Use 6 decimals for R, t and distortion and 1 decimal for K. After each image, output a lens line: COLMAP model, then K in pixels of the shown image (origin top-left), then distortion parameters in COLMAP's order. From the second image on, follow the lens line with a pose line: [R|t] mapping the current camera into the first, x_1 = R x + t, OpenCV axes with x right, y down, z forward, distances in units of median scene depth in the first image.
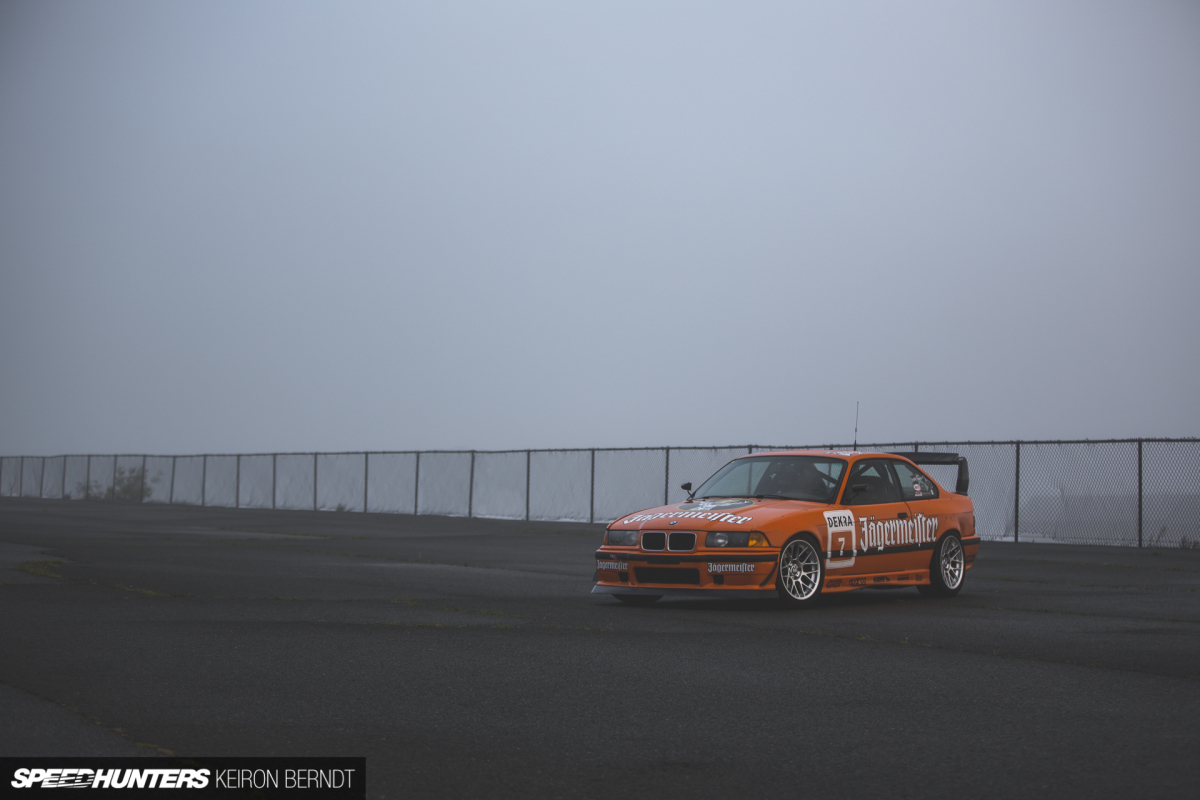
lens RADIAL K [[2609.2, 0, 600.2], [0, 2609.2, 399.8], [0, 0, 1]] dist [-0.183627, 0.000000]
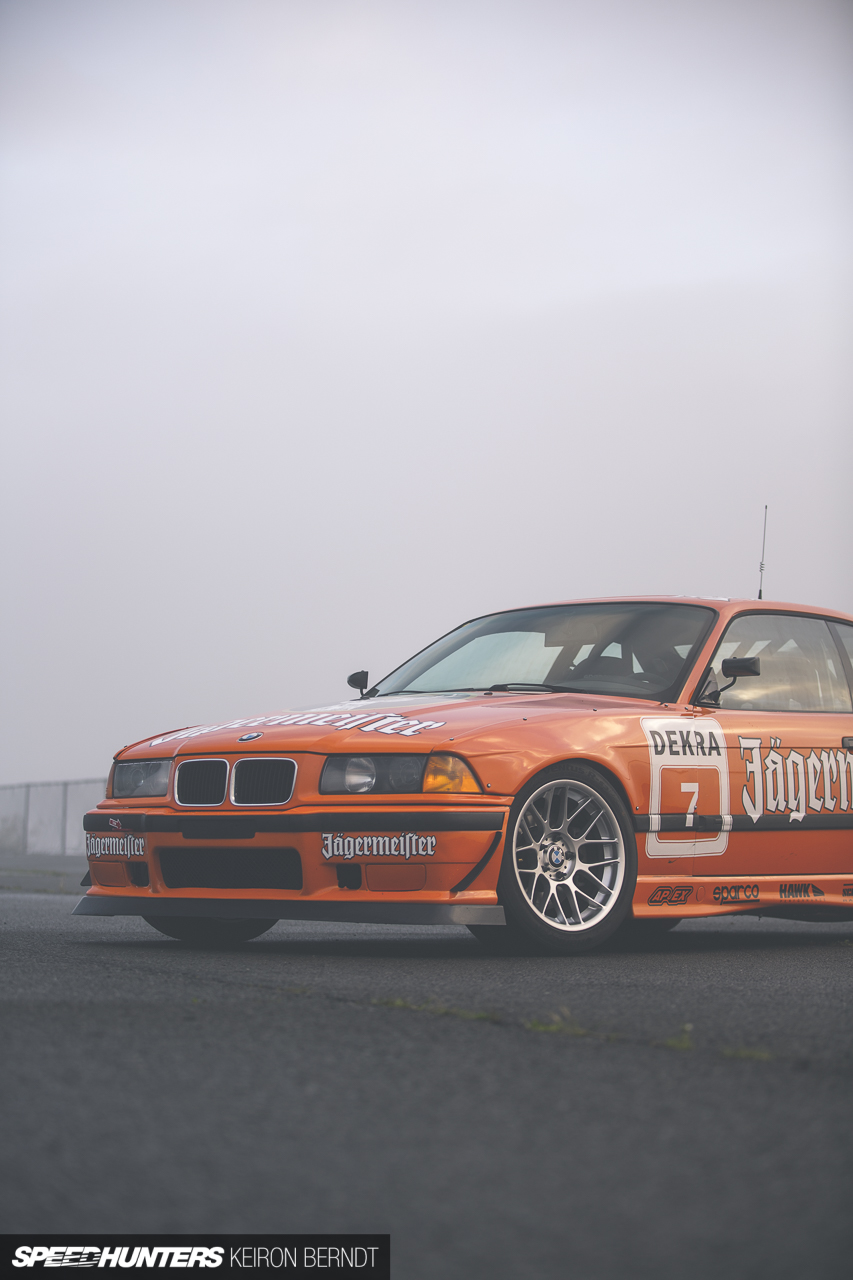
lens RADIAL K [[2783.1, 0, 425.0], [0, 2783.1, 640.0], [0, 0, 1]] dist [-0.183627, 0.000000]
pose [[0.996050, -0.005137, -0.088649, 0.091997], [0.000694, 0.998745, -0.050074, 0.053469], [0.088795, 0.049814, 0.994803, 0.575384]]
